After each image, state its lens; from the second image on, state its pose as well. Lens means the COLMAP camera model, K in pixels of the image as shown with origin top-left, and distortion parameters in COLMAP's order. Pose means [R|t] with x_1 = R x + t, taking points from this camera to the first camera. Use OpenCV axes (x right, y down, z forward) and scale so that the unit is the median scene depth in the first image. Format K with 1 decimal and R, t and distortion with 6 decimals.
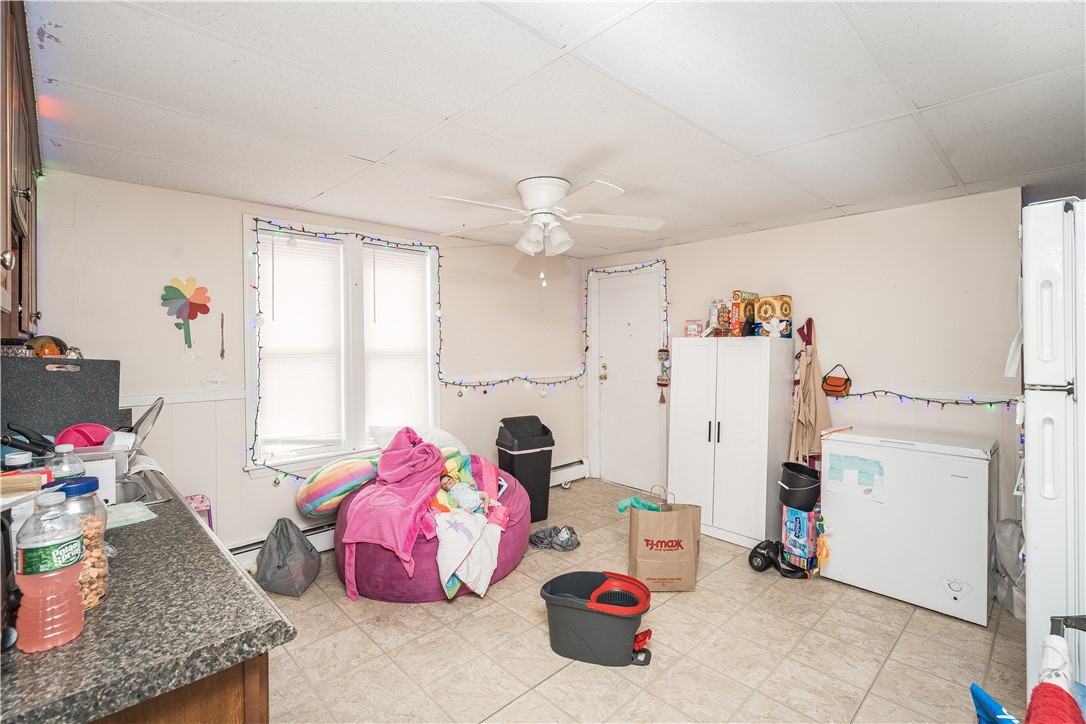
lens RADIAL K [[501.4, 0, 544.5], [0, 501.4, 345.5], [0, 0, 1]] dist [-0.000106, 0.000143]
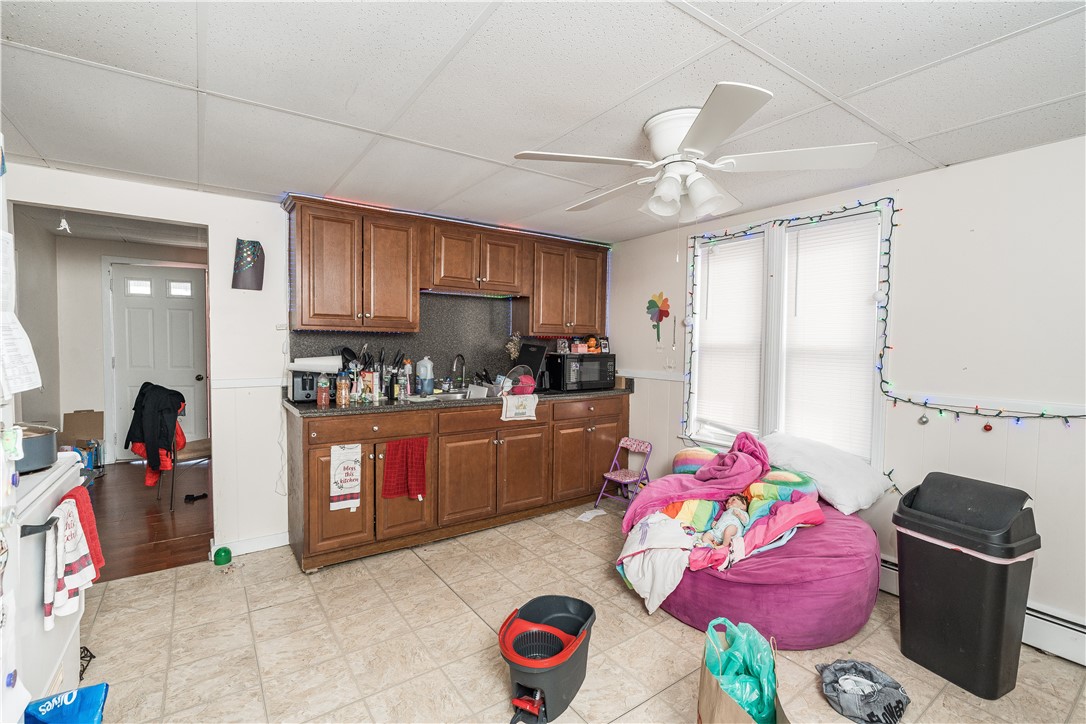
lens RADIAL K [[487.4, 0, 540.5], [0, 487.4, 354.8], [0, 0, 1]] dist [-0.000219, 0.000543]
pose [[-0.153857, 0.034479, -0.987491, 0.665690], [-0.009092, 0.999299, 0.036308, -0.004360], [0.988051, 0.014564, -0.153435, 0.808764]]
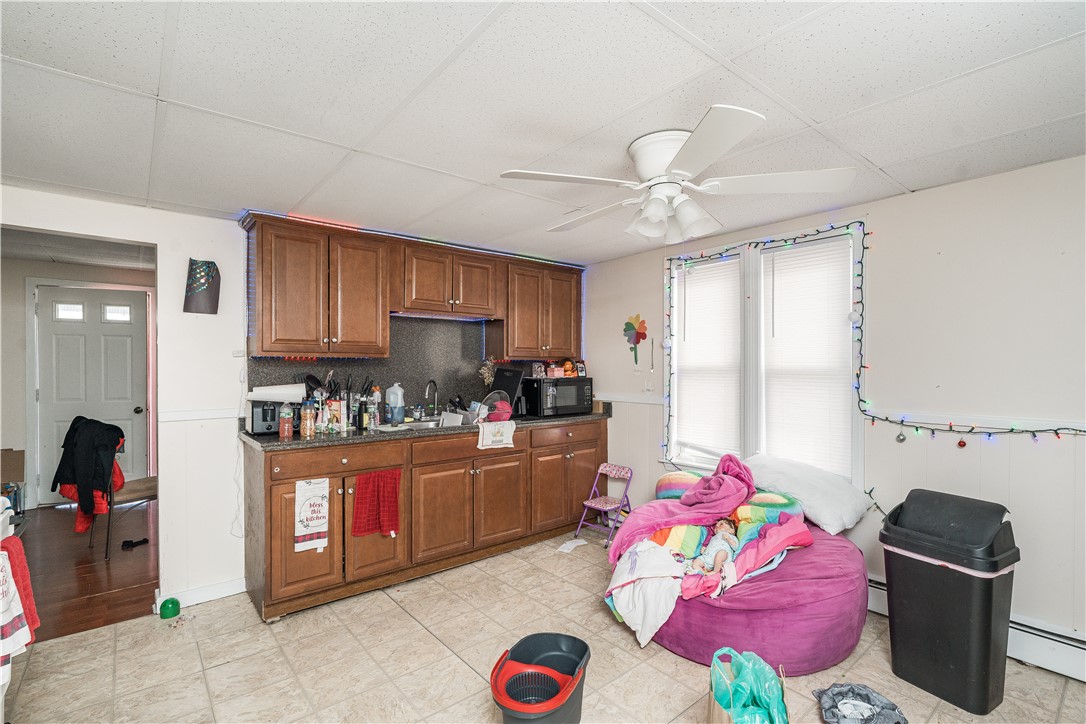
lens RADIAL K [[501.3, 0, 543.0], [0, 501.3, 362.0], [0, 0, 1]] dist [-0.000234, 0.000321]
pose [[-0.076596, 0.001227, -0.997061, 0.663353], [0.003002, 0.999995, 0.001000, -0.003309], [0.997058, -0.002917, -0.076599, 0.776834]]
